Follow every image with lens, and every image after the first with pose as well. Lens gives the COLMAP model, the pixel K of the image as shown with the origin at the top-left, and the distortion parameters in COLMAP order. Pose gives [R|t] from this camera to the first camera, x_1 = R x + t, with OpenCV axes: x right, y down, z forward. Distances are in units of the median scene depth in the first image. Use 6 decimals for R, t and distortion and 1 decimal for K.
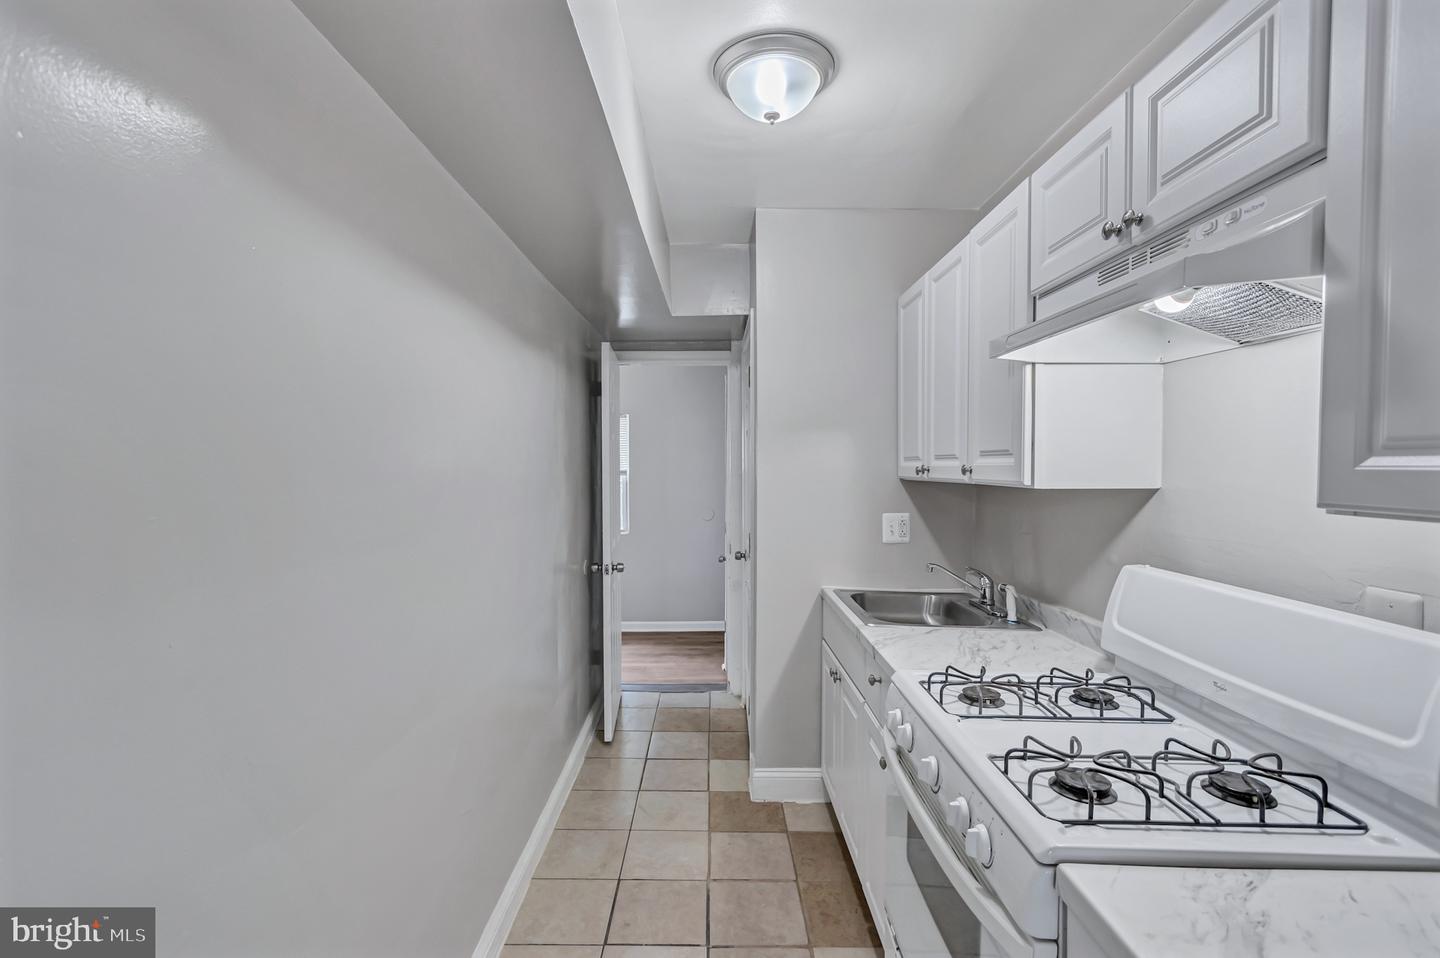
lens RADIAL K [[660.2, 0, 708.7], [0, 660.2, 483.9], [0, 0, 1]] dist [0.001873, -0.001795]
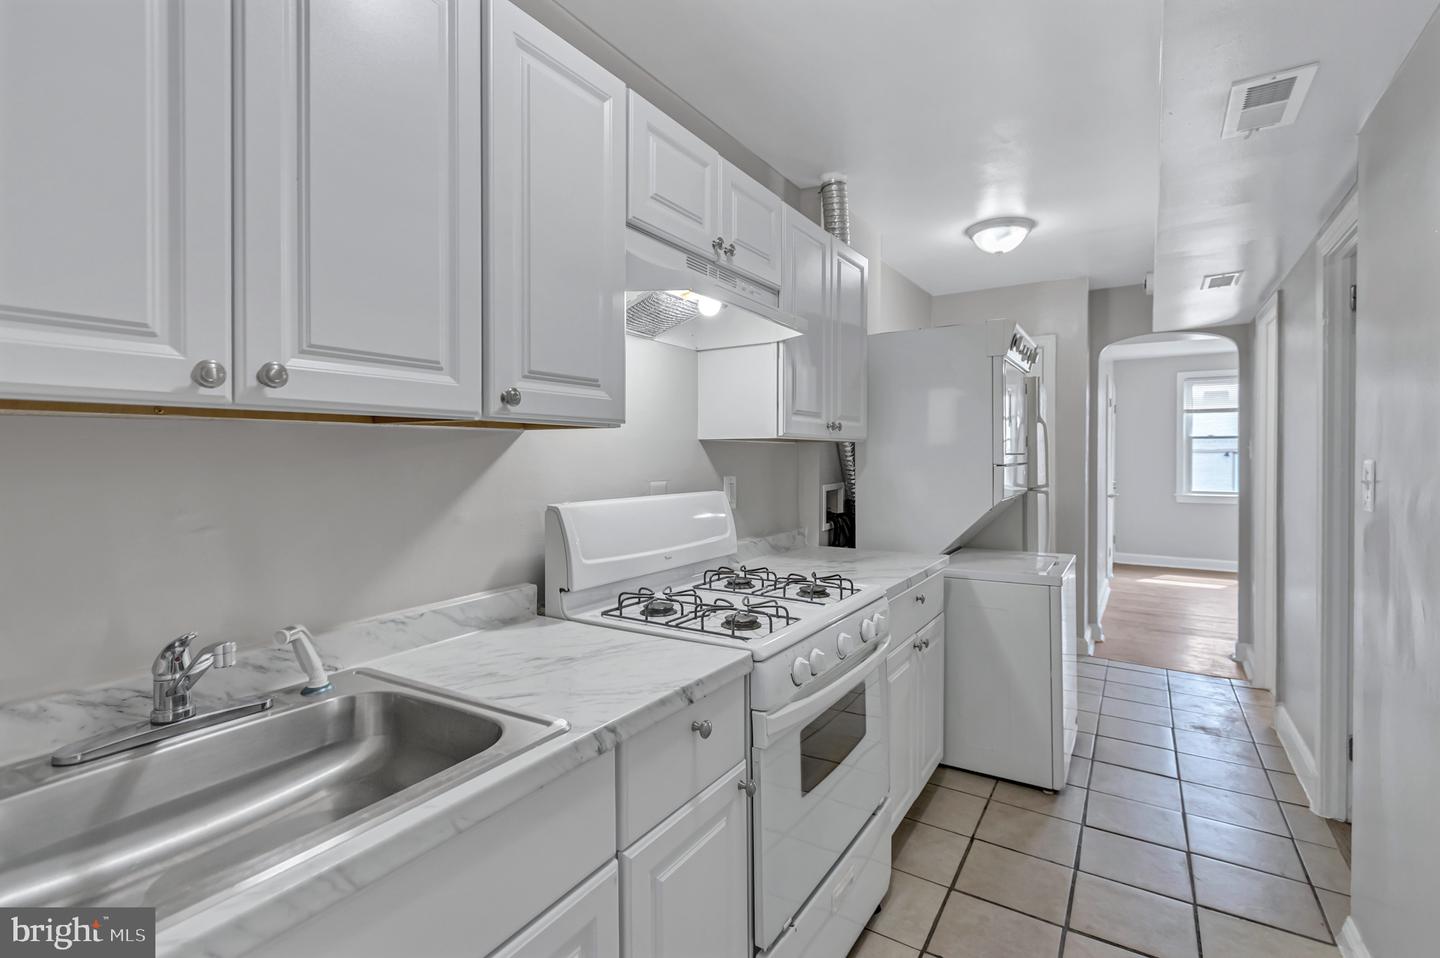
lens RADIAL K [[670.3, 0, 713.9], [0, 670.3, 458.4], [0, 0, 1]] dist [-0.000405, -0.000708]
pose [[-0.846574, -0.007965, 0.532212, -0.088950], [0.009732, 0.999489, 0.030437, 0.017438], [-0.532182, 0.030947, -0.846064, 1.371897]]
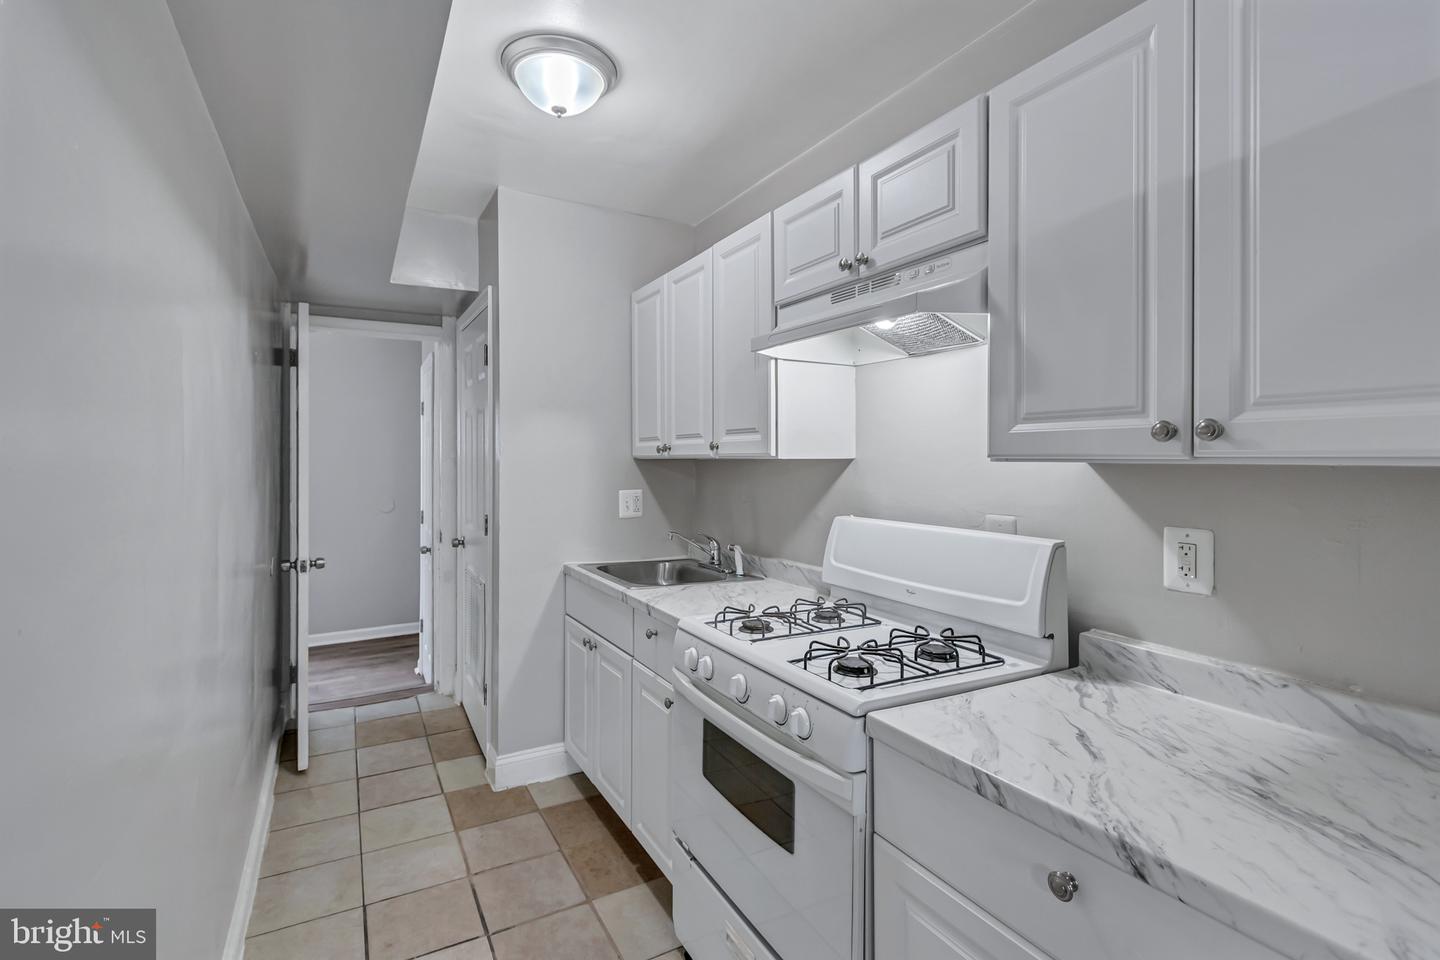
lens RADIAL K [[670.3, 0, 713.9], [0, 670.3, 459.4], [0, 0, 1]] dist [-0.000405, -0.000708]
pose [[0.870181, -0.000791, 0.492732, -0.190450], [0.013796, 0.999646, -0.022760, 0.028195], [-0.492539, 0.026603, 0.869884, -0.036467]]
